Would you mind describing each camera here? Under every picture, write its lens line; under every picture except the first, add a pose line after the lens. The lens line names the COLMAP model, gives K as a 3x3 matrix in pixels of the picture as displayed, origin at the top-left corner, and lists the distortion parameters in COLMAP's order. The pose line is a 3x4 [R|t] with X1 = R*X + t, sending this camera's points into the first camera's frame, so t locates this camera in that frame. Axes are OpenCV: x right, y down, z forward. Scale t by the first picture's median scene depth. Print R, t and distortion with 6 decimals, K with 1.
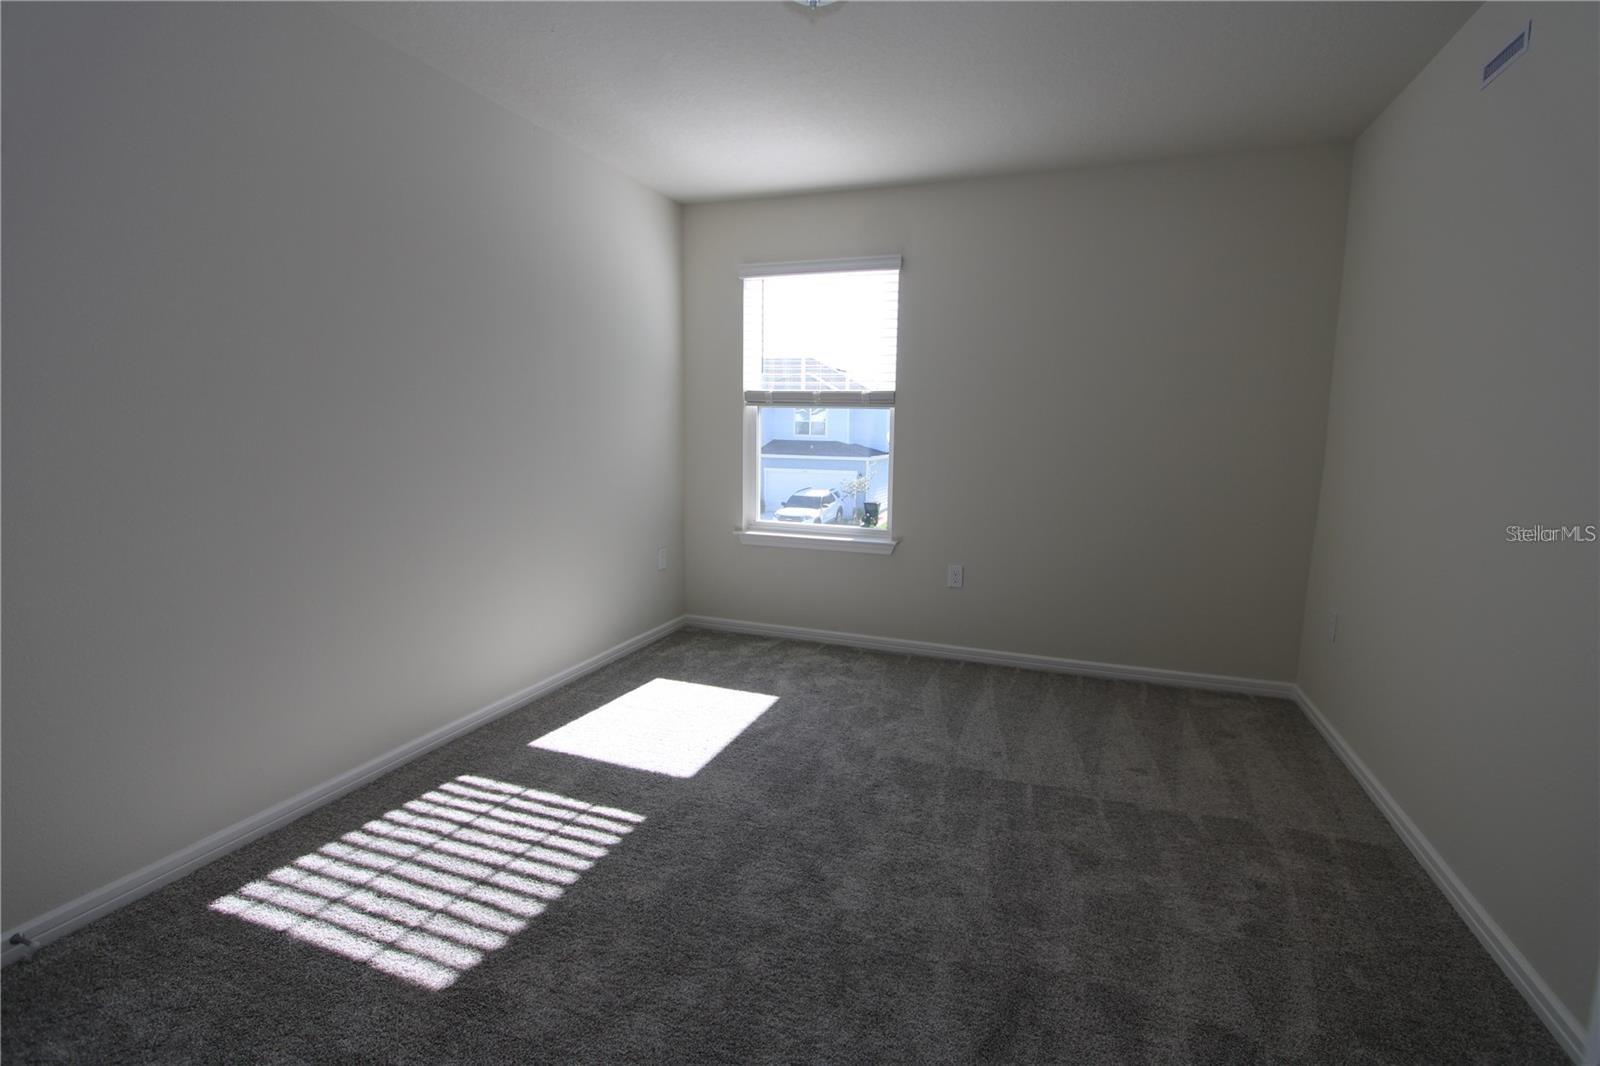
lens RADIAL K [[737.4, 0, 808.3], [0, 737.4, 528.9], [0, 0, 1]] dist [-0.017070, 0.001753]
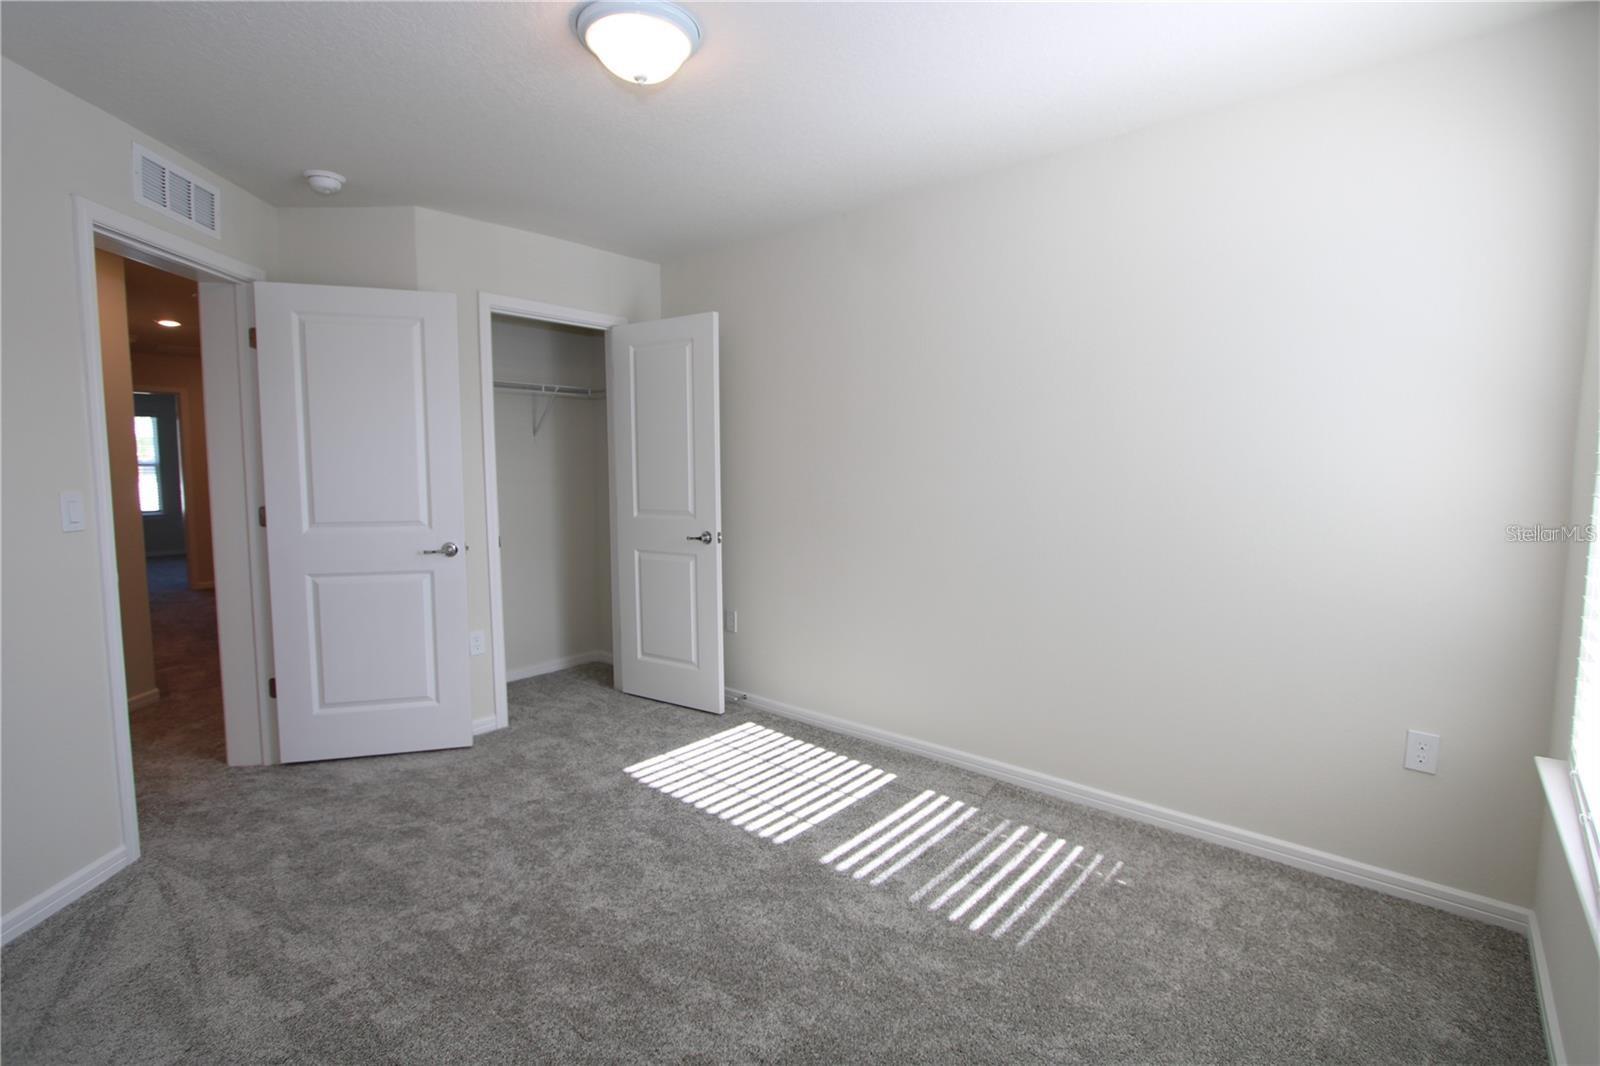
lens RADIAL K [[737.4, 0, 808.3], [0, 737.4, 528.9], [0, 0, 1]] dist [-0.017070, 0.001753]
pose [[-0.358998, 0.096065, -0.928381, 0.864600], [-0.097105, 0.985447, 0.139520, -0.293235], [0.928273, 0.140238, -0.344445, 1.476203]]
